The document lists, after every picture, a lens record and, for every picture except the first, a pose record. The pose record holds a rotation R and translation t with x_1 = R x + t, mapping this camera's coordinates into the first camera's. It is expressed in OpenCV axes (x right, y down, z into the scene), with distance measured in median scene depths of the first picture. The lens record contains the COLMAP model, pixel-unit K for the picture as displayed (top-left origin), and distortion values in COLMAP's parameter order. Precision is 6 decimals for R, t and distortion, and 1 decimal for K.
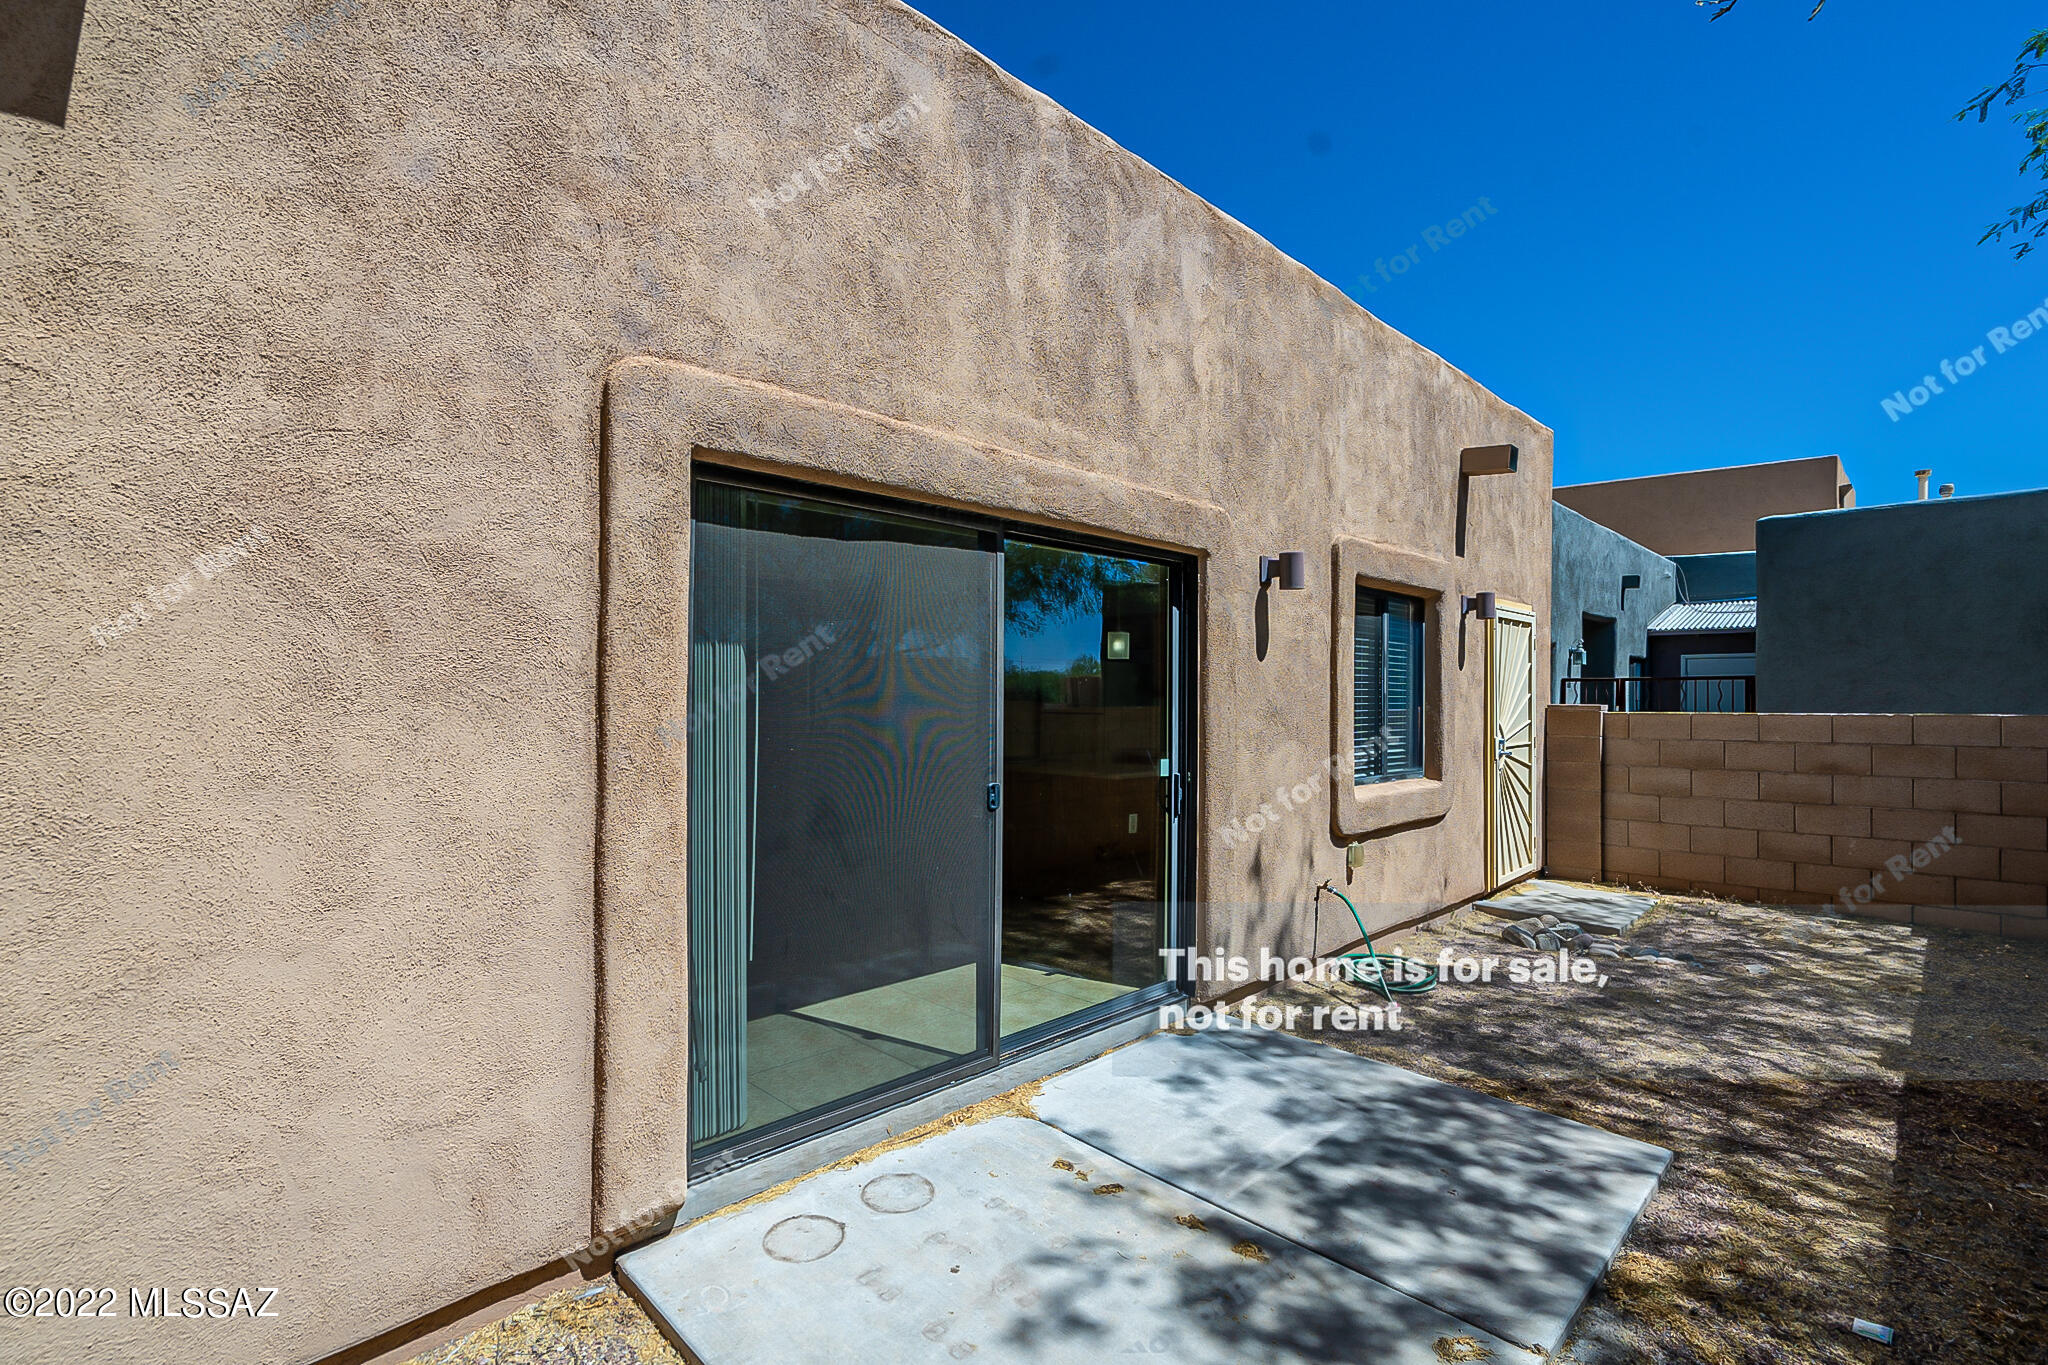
lens RADIAL K [[934.6, 0, 1022.5], [0, 934.6, 698.8], [0, 0, 1]] dist [-0.003573, -0.000463]
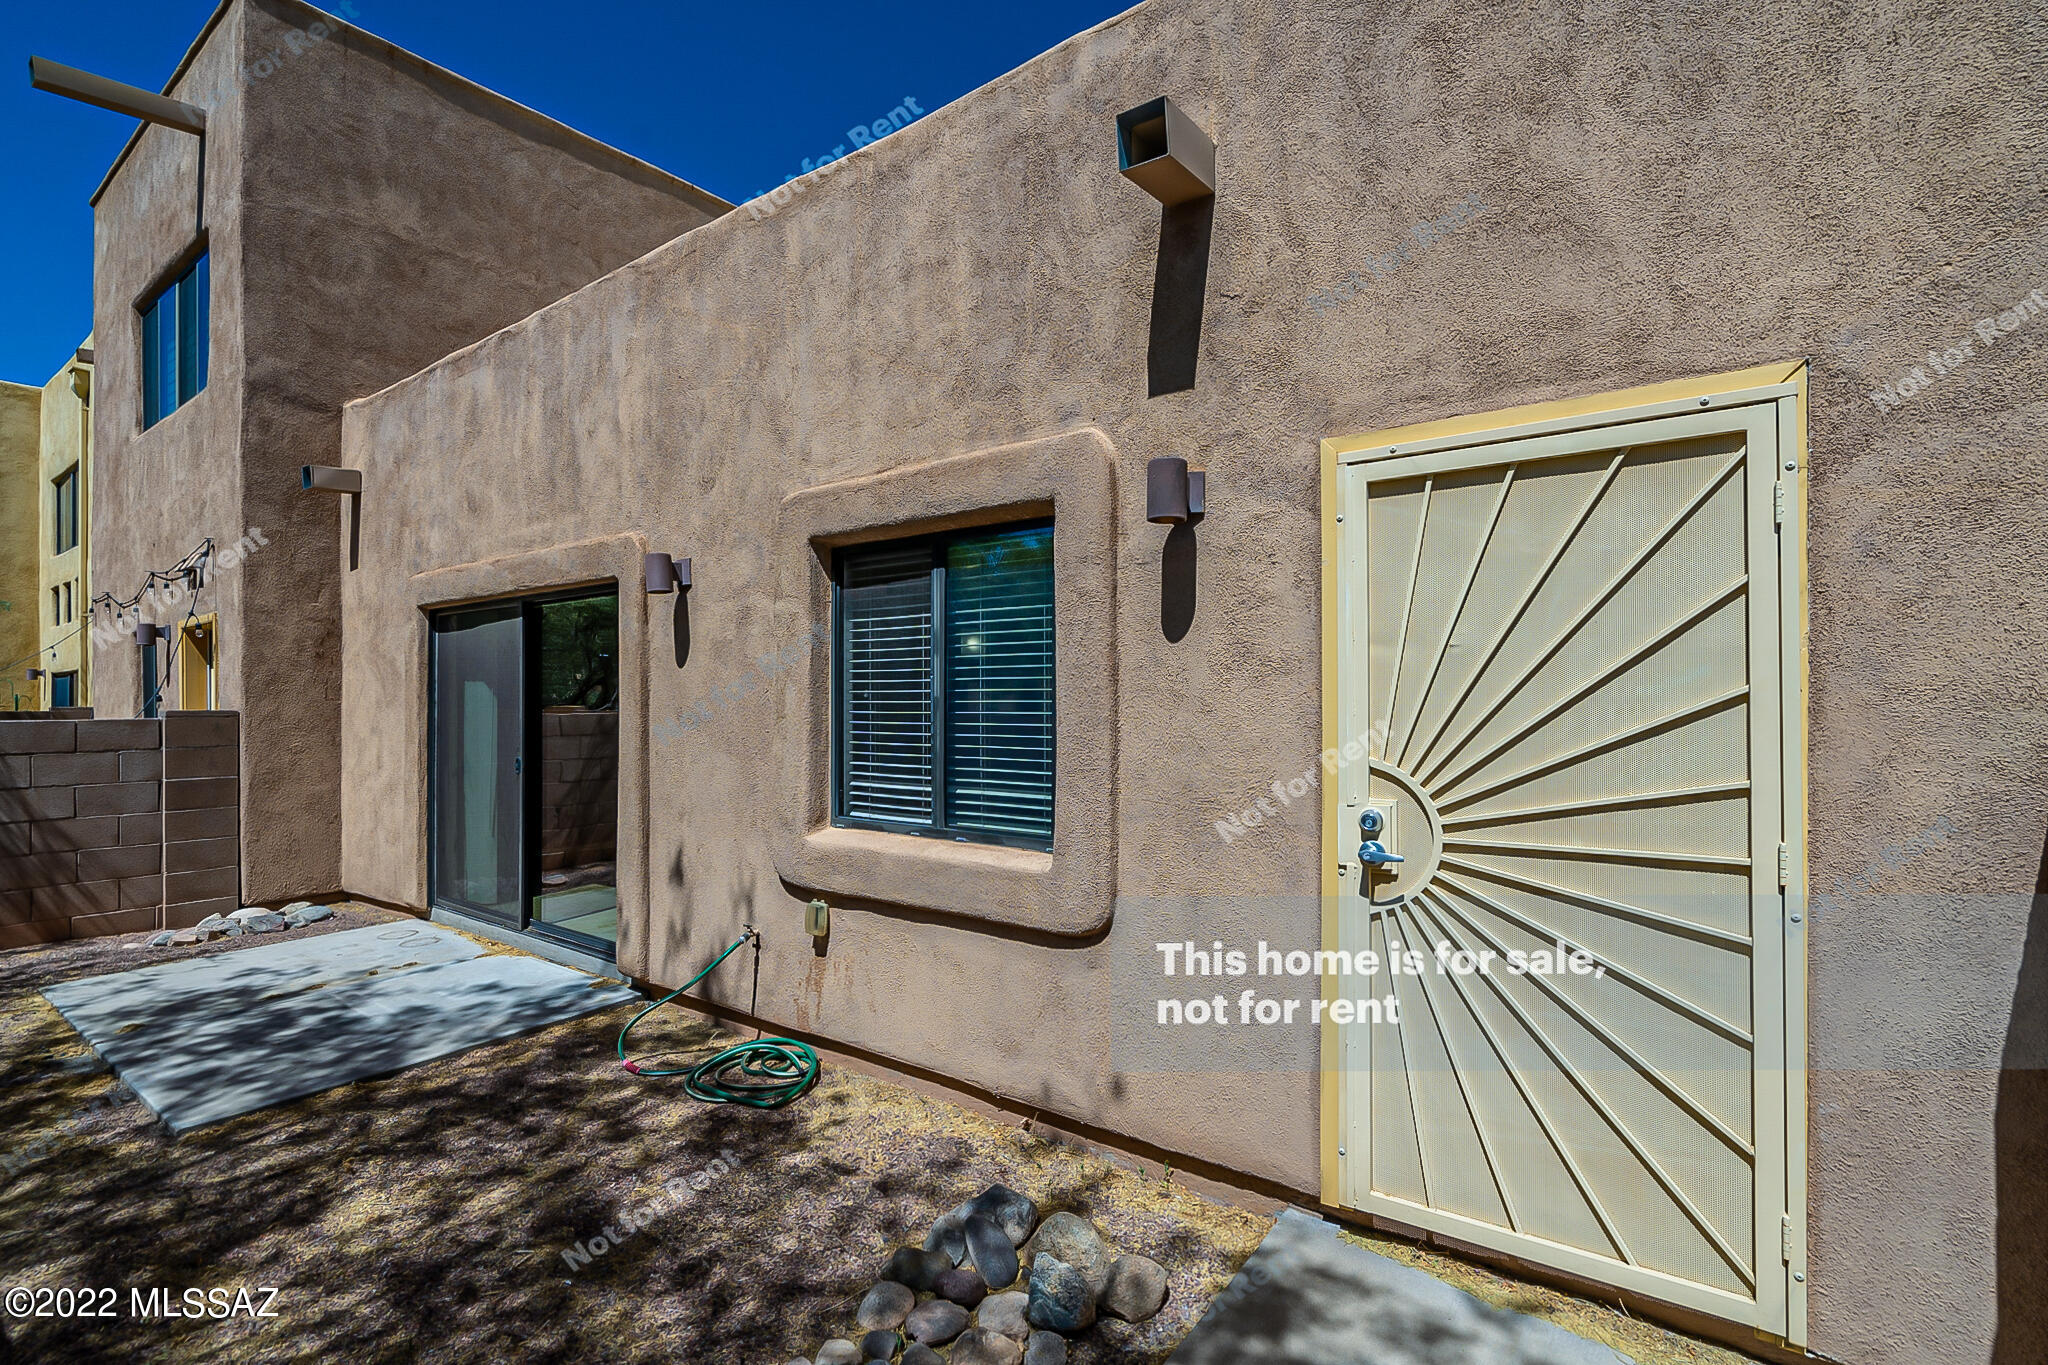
lens RADIAL K [[934.6, 0, 1022.8], [0, 934.6, 687.2], [0, 0, 1]] dist [-0.003573, -0.000463]
pose [[0.145078, -0.017623, -0.989263, 1.690597], [0.005615, 0.999840, -0.016988, -0.002301], [0.989404, -0.003090, 0.145153, 1.610102]]
